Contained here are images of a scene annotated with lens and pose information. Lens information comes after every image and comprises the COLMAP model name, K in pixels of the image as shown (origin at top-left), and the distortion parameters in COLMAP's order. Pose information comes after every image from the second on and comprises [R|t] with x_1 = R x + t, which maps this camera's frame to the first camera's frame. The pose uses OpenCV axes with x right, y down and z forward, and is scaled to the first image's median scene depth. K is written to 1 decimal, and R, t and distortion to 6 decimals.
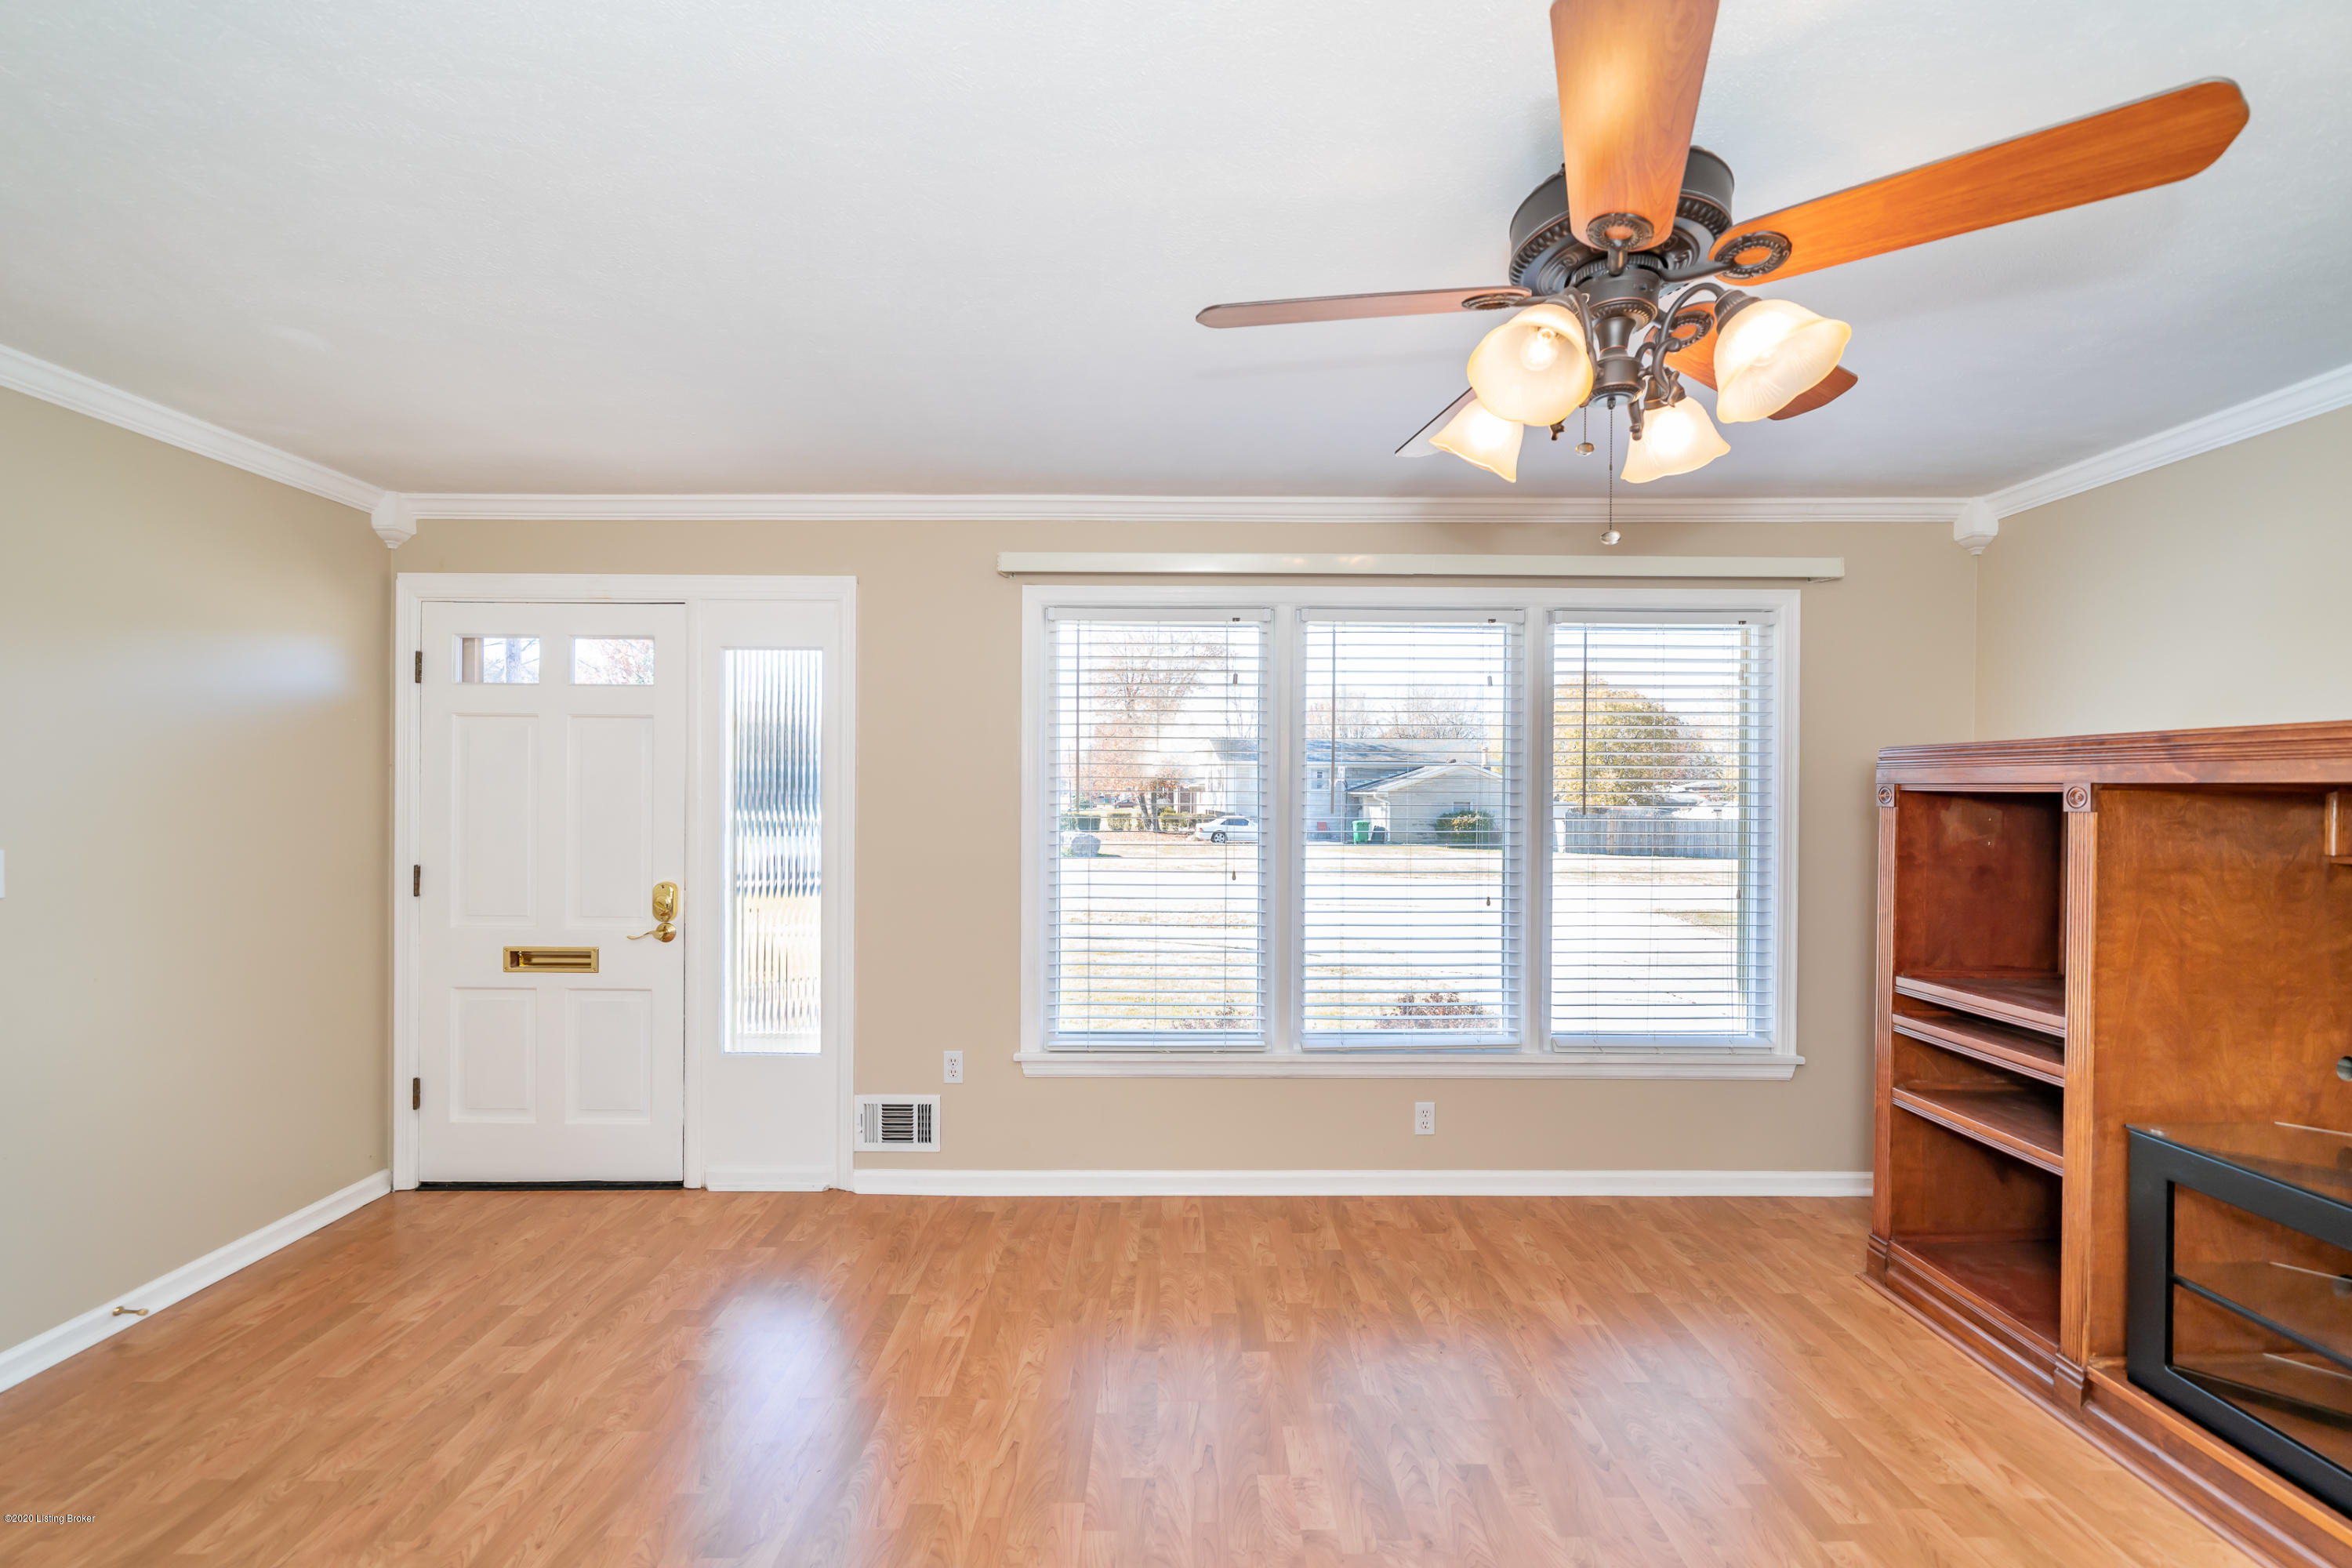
lens RADIAL K [[924.4, 0, 1178.9], [0, 924.4, 789.0], [0, 0, 1]] dist [-0.000776, 0.000411]
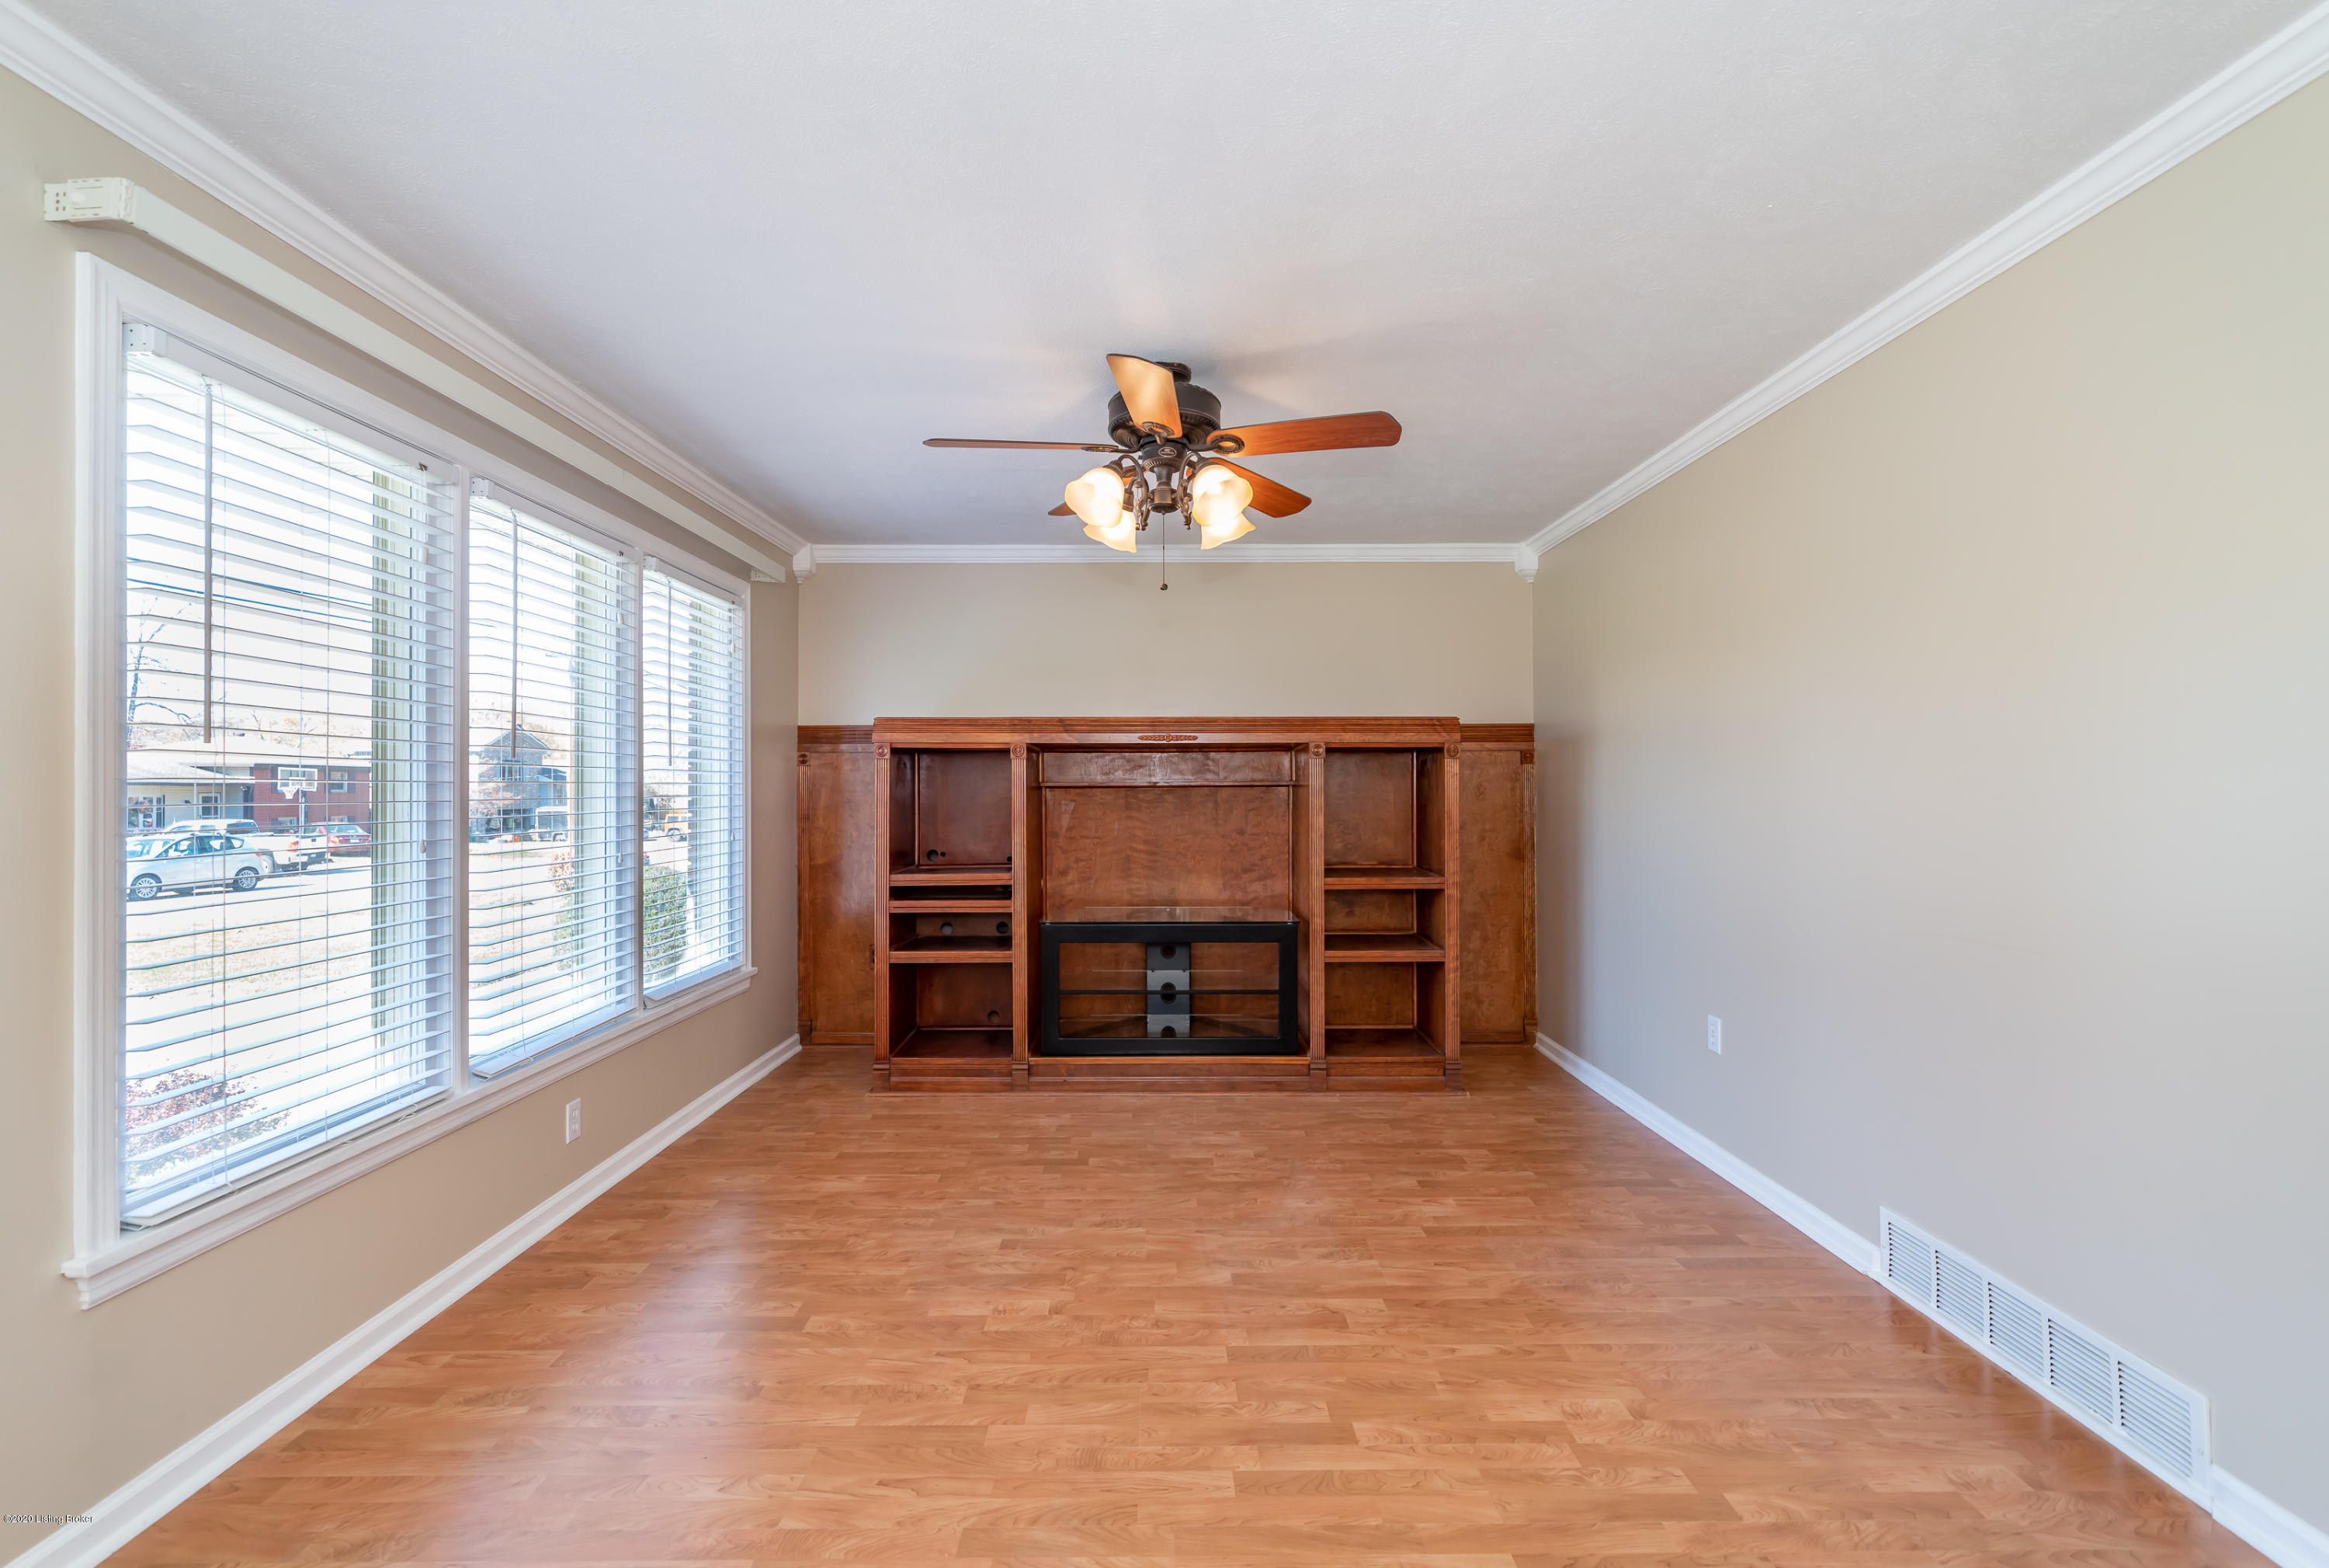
lens RADIAL K [[1032.0, 0, 1159.2], [0, 1032.0, 778.7], [0, 0, 1]] dist [0.003933, -0.000863]
pose [[0.010572, 0.004566, 0.999934, -0.692844], [0.000937, 0.999989, -0.004576, 0.047850], [-0.999944, 0.000985, 0.010567, 0.459663]]
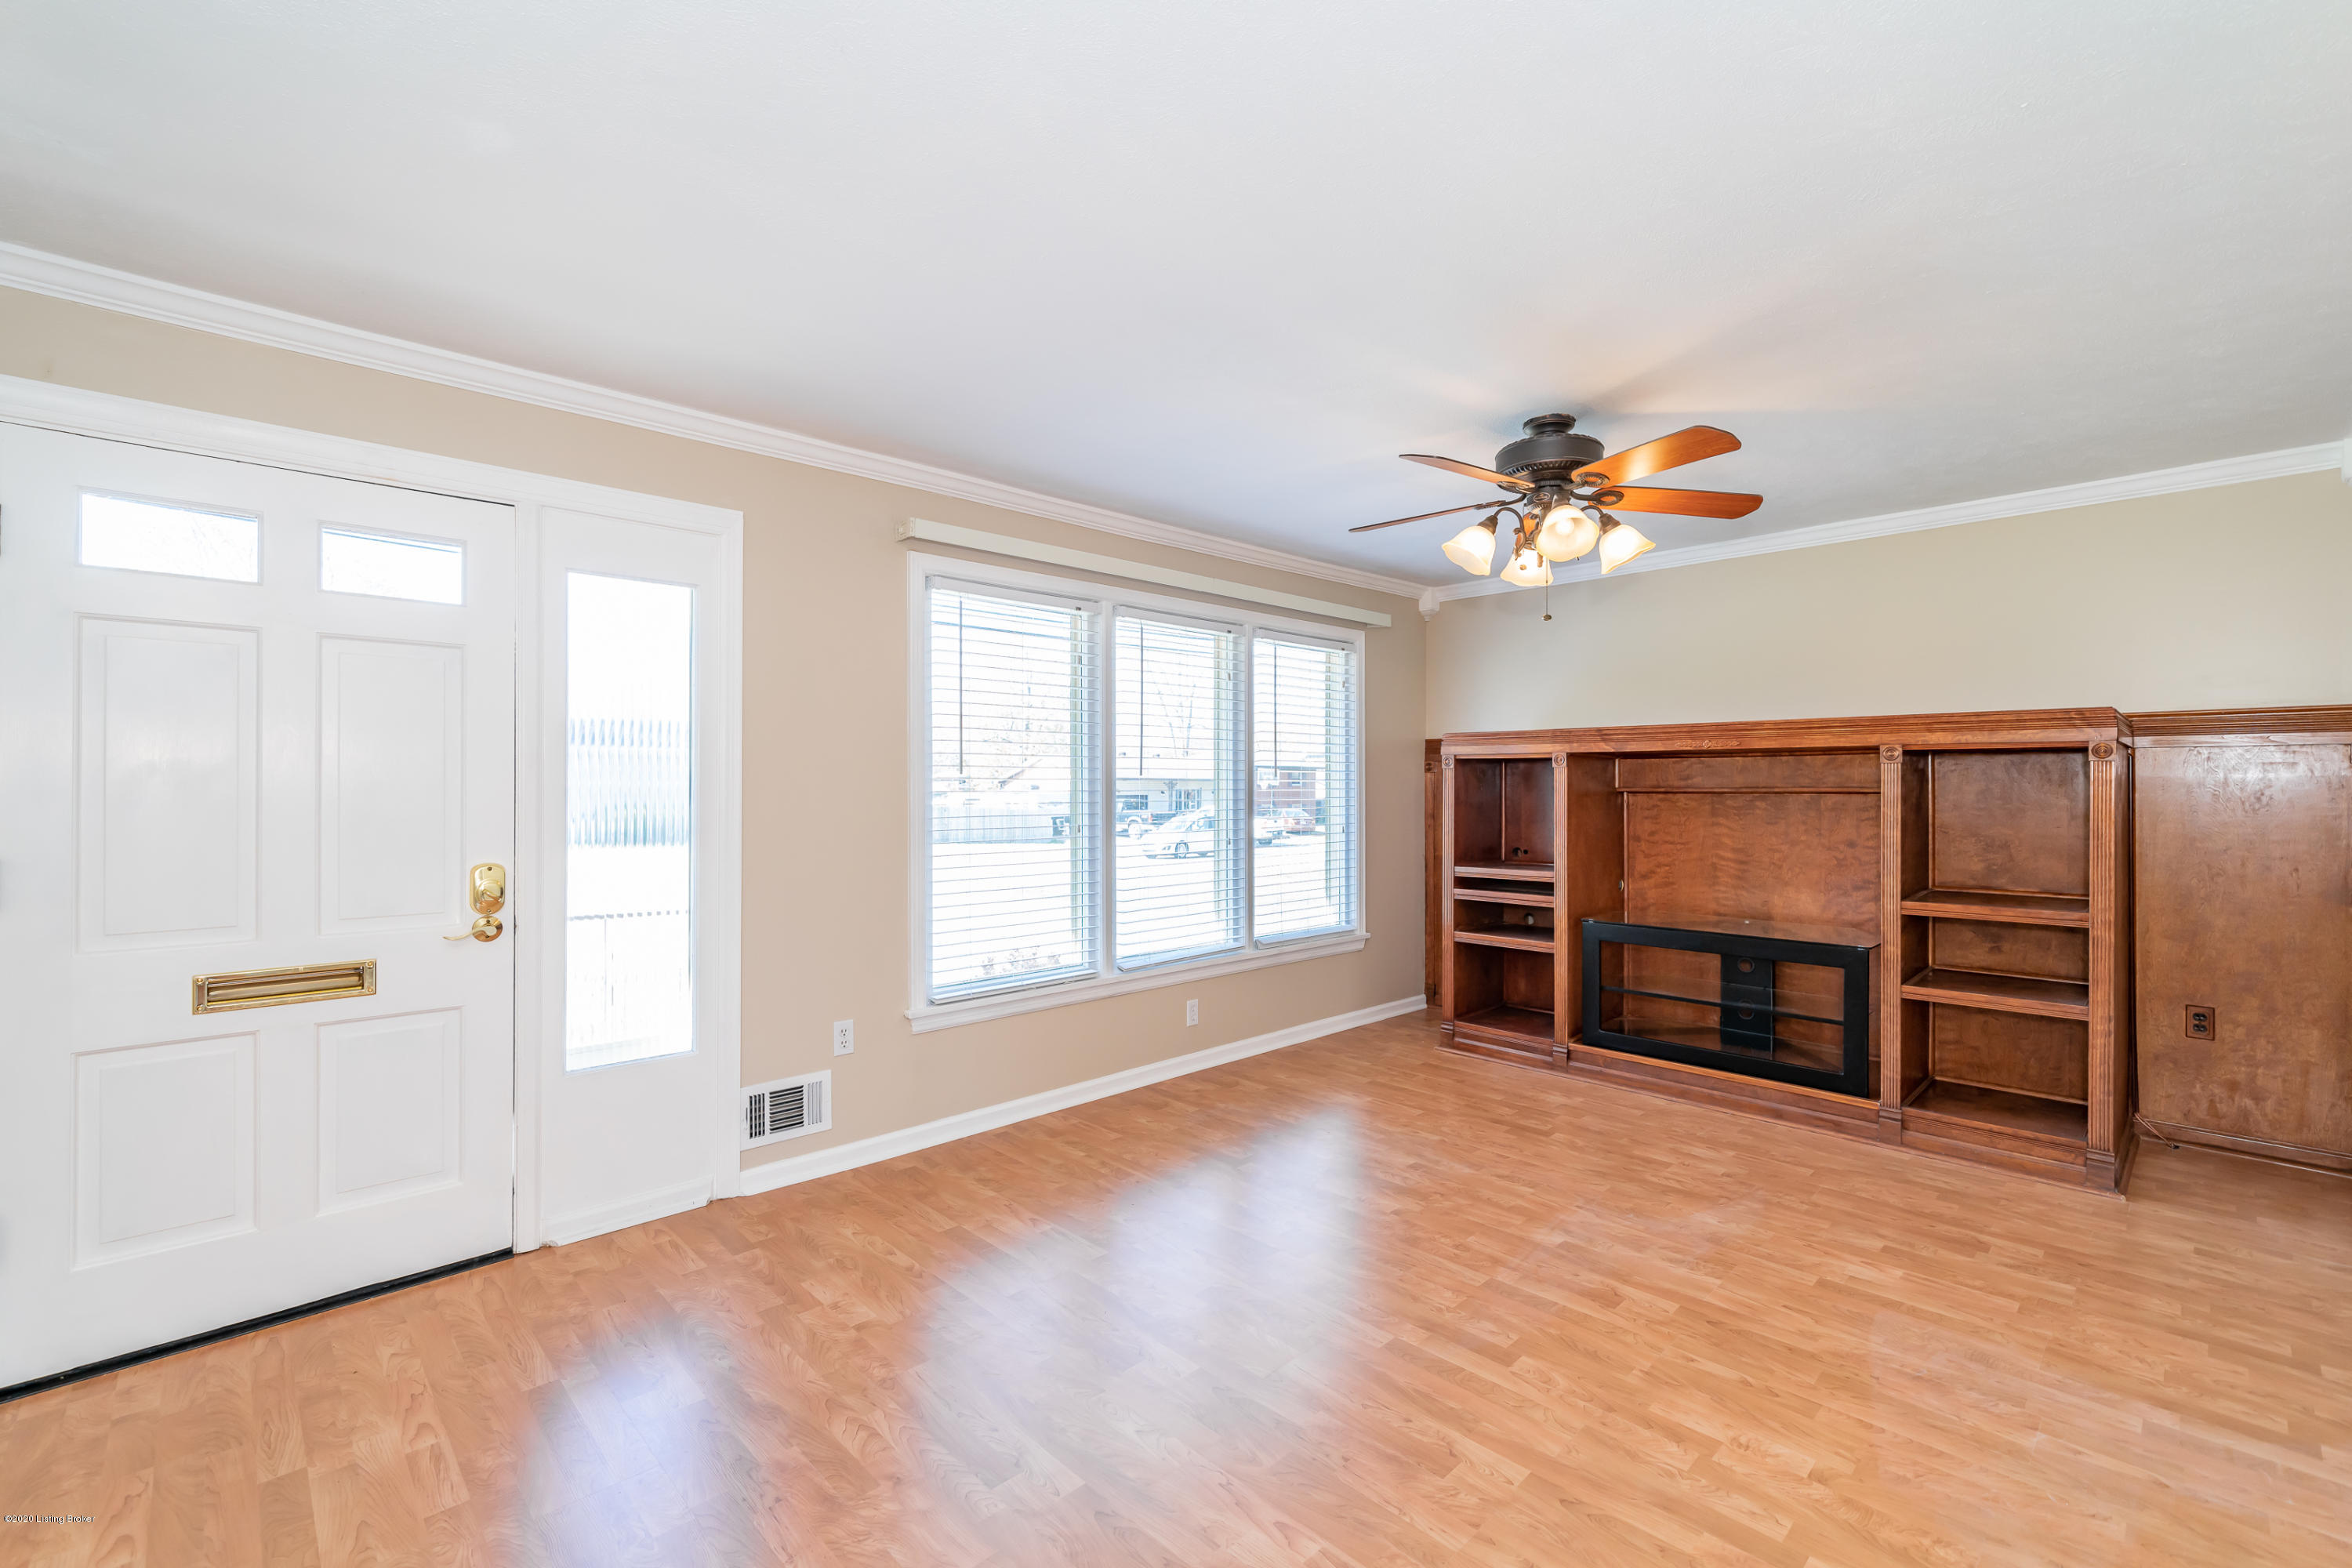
lens RADIAL K [[995.8, 0, 1172.0], [0, 995.8, 775.5], [0, 0, 1]] dist [0.003812, 0.000043]
pose [[0.730481, 0.001406, 0.682932, -0.718398], [0.002599, 0.999985, -0.004838, 0.033109], [-0.682928, 0.005309, 0.730466, 0.003297]]
